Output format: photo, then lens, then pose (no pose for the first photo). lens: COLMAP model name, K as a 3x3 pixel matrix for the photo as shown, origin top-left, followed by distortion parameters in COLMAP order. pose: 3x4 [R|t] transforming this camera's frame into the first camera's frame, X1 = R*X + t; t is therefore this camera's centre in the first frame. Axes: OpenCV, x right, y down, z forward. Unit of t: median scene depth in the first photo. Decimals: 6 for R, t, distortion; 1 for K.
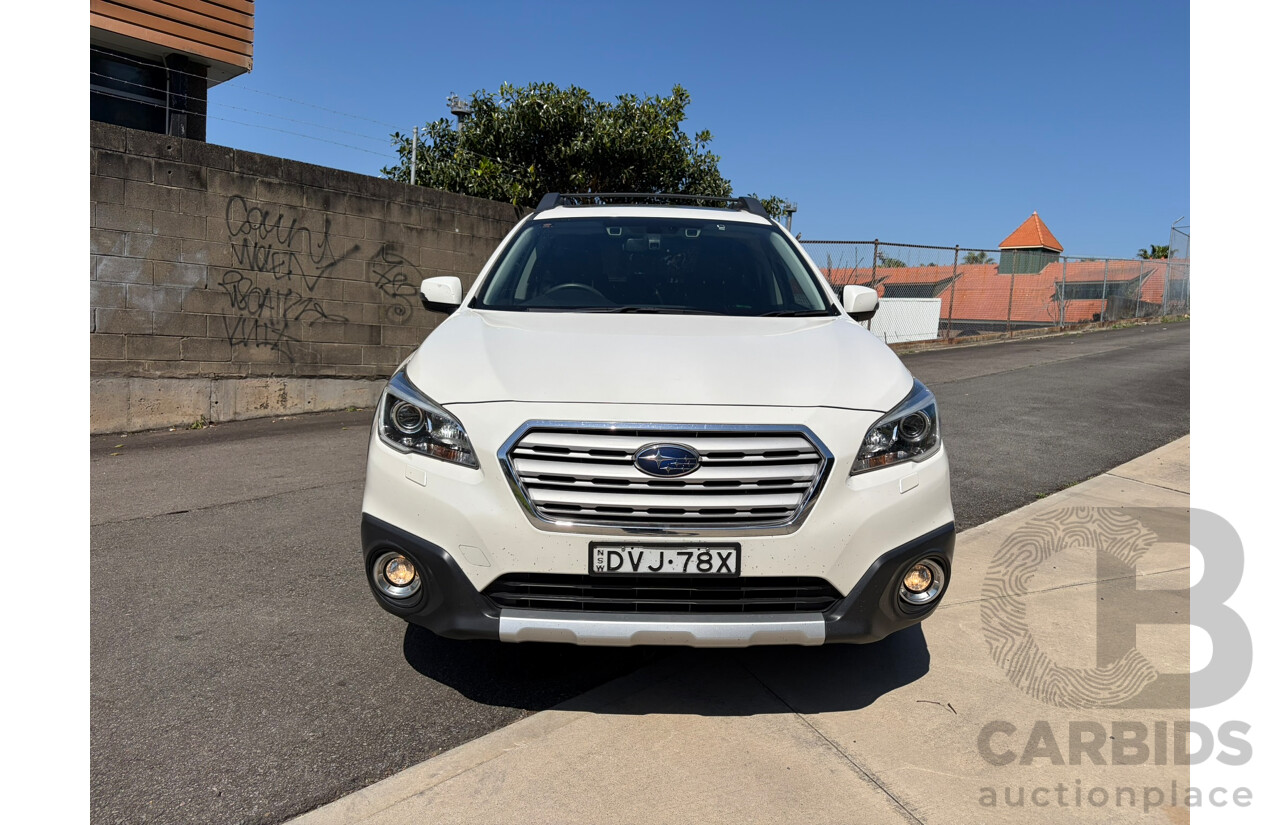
lens RADIAL K [[833.2, 0, 650.7], [0, 833.2, 416.2], [0, 0, 1]] dist [0.035423, -0.040099]
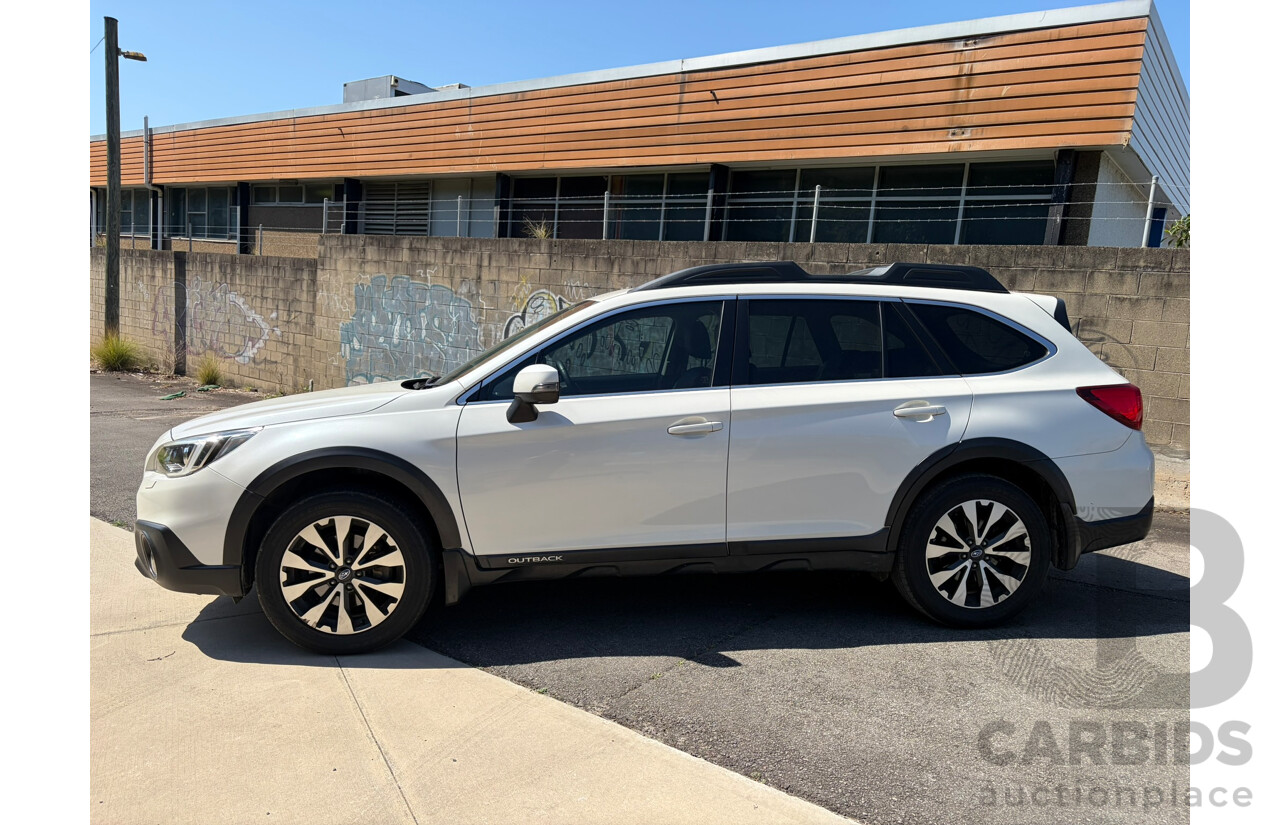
lens RADIAL K [[833.2, 0, 637.3], [0, 833.2, 433.9], [0, 0, 1]] dist [0.035423, -0.040099]
pose [[0.100262, 0.090342, -0.990851, 2.022490], [-0.164036, 0.983743, 0.073096, -0.287137], [0.981346, 0.155206, 0.113451, 1.759368]]
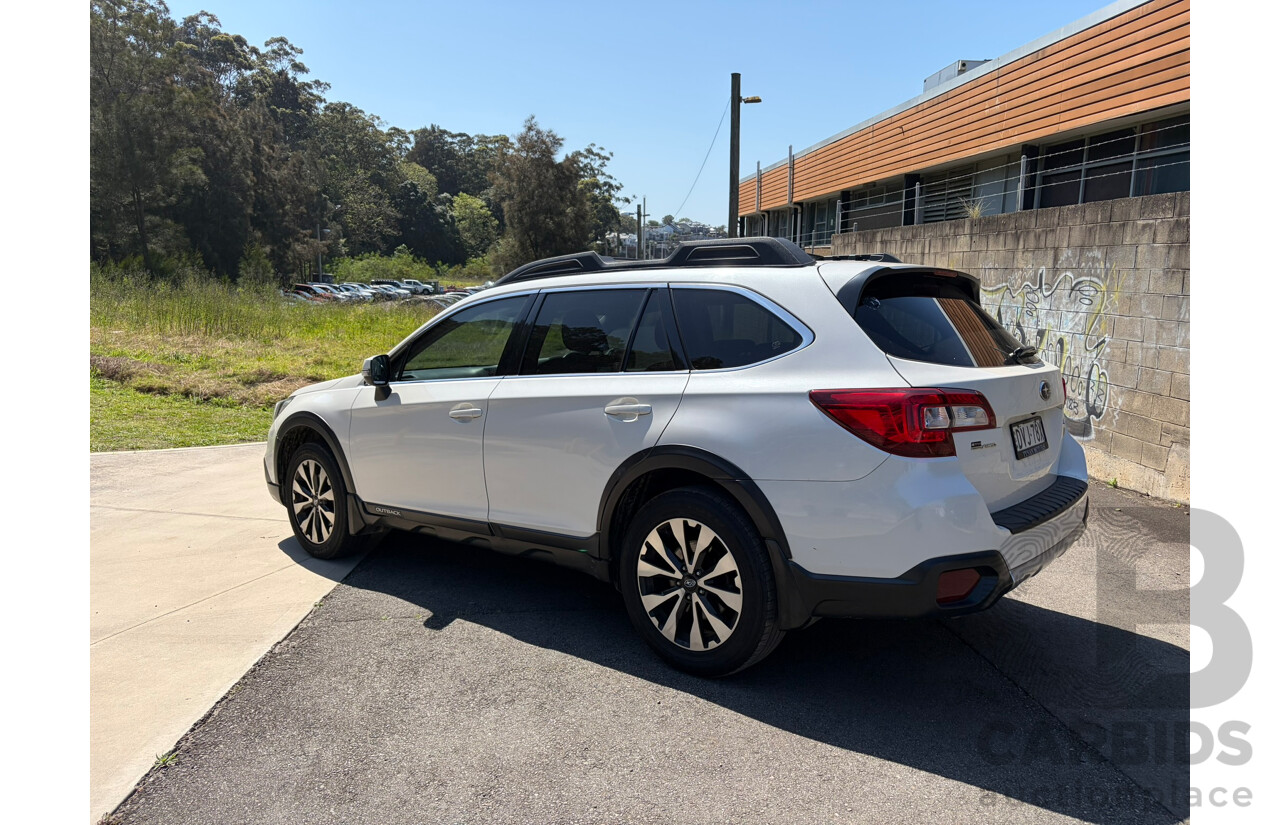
lens RADIAL K [[833.2, 0, 642.8], [0, 833.2, 421.9], [0, 0, 1]] dist [0.035423, -0.040099]
pose [[-0.664479, 0.064267, -0.744539, 1.506276], [-0.122389, 0.973485, 0.193258, -0.578030], [0.737217, 0.219539, -0.638994, 3.507492]]
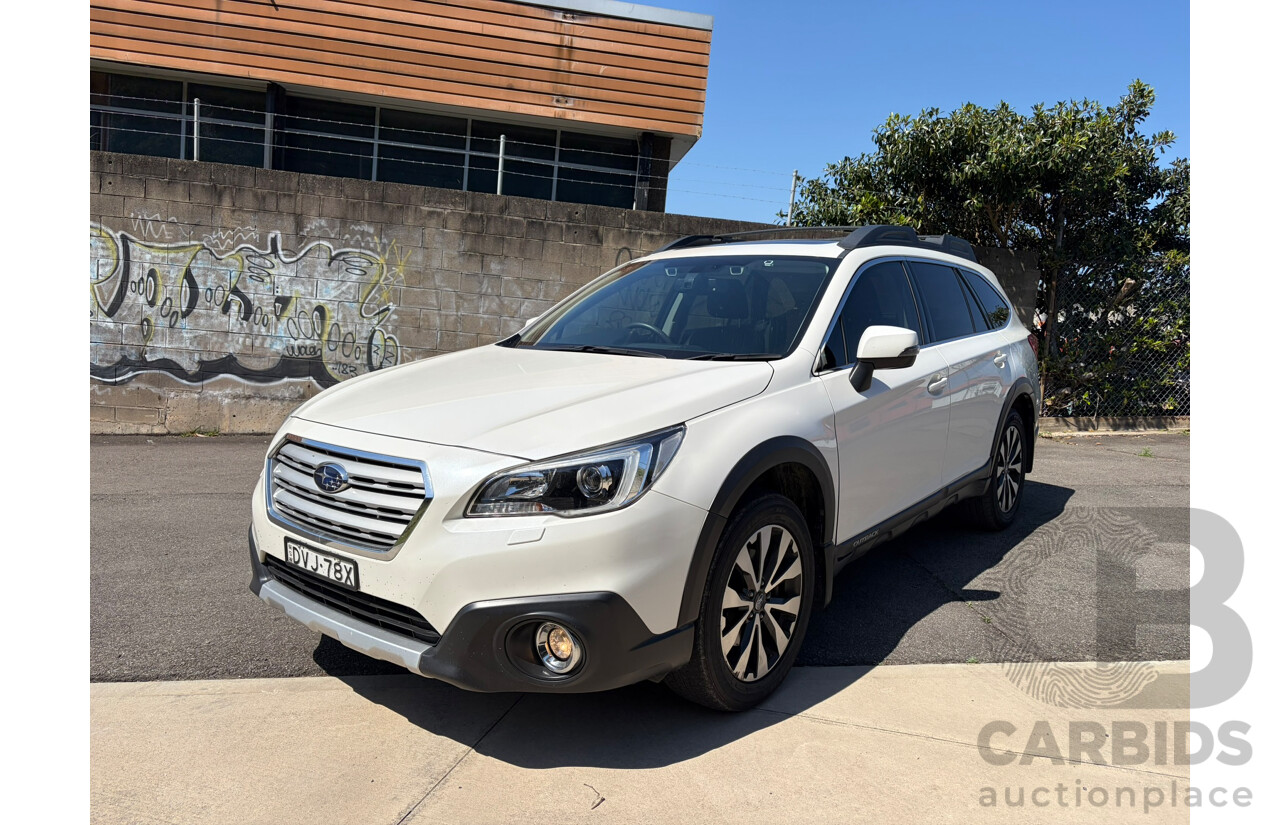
lens RADIAL K [[833.2, 0, 650.7], [0, 833.2, 420.9], [0, 0, 1]] dist [0.035423, -0.040099]
pose [[0.772064, 0.077483, -0.630804, 1.049015], [-0.098156, 0.995169, 0.002103, -0.069256], [0.627920, 0.060293, 0.775939, 0.358940]]
